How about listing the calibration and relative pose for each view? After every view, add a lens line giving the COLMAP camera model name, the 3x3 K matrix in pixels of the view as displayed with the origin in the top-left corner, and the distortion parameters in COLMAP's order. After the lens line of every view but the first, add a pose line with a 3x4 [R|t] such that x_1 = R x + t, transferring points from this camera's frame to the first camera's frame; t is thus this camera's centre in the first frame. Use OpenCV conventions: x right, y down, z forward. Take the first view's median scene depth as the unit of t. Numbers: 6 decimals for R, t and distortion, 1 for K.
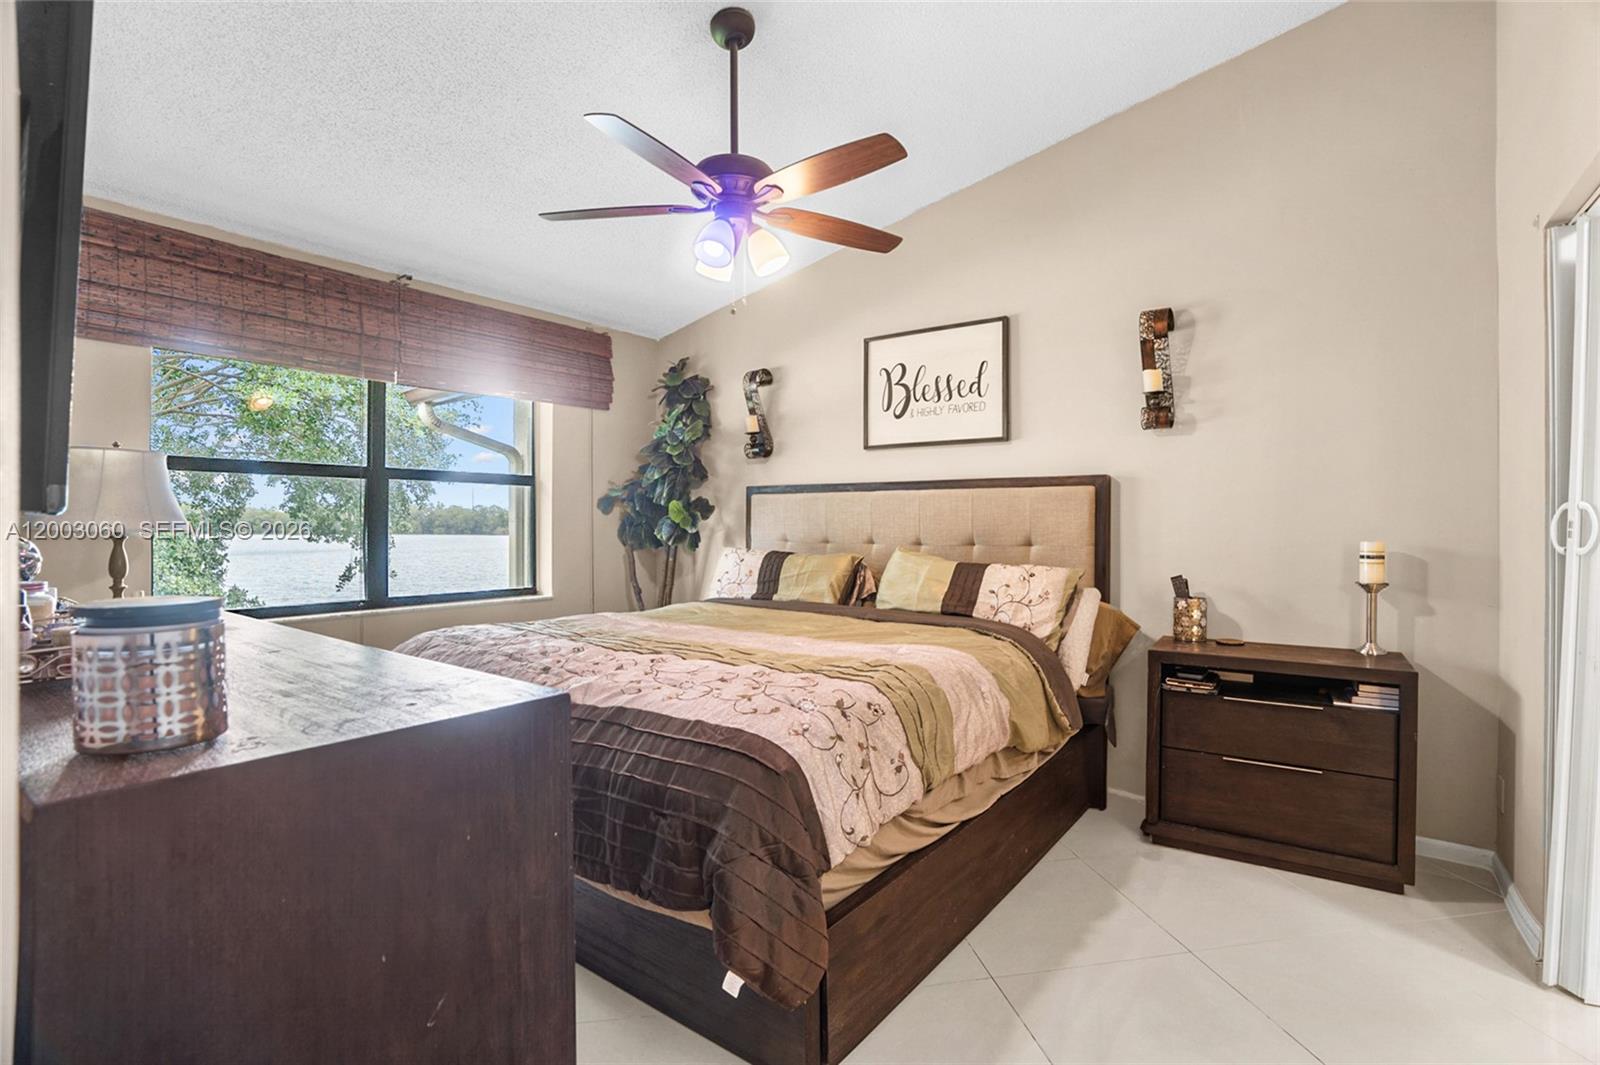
lens RADIAL K [[756.9, 0, 800.7], [0, 756.9, 532.0], [0, 0, 1]] dist [-0.075546, 0.033398]
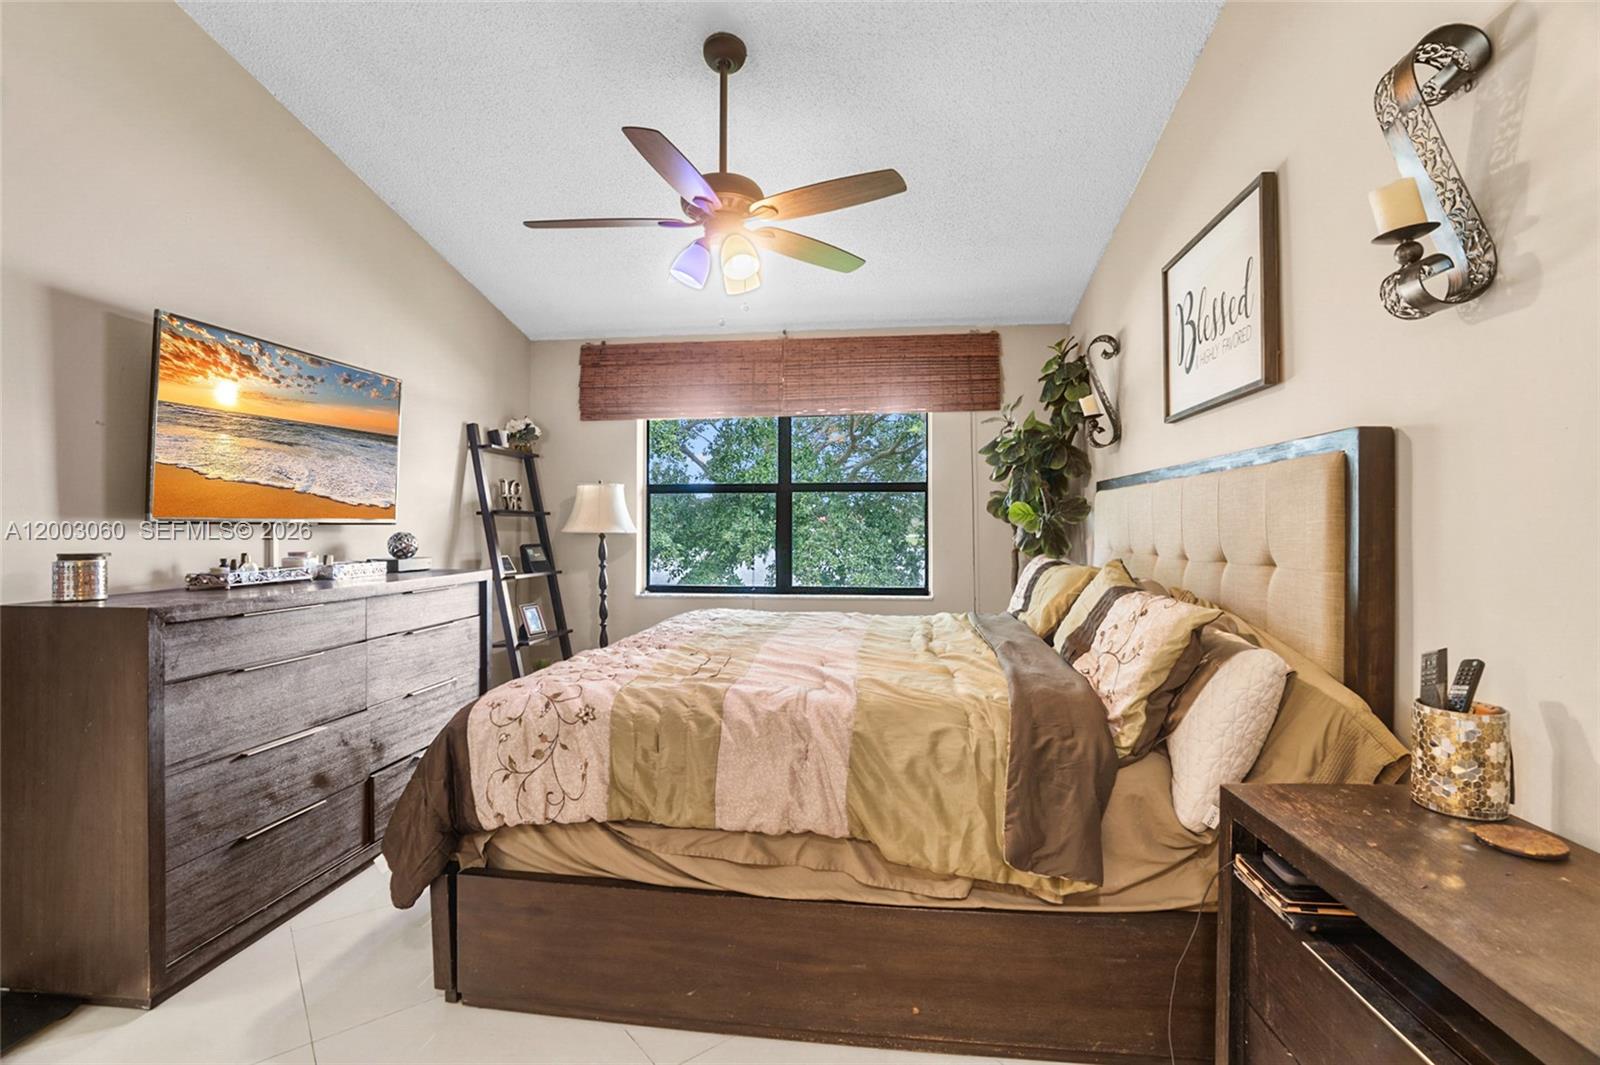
lens RADIAL K [[739.6, 0, 798.5], [0, 739.6, 523.3], [0, 0, 1]] dist [-0.071317, 0.025184]
pose [[0.498692, -0.007005, -0.866751, 0.551596], [-0.007833, 0.999890, -0.012588, -0.002803], [0.866744, 0.013067, 0.498582, 0.389069]]
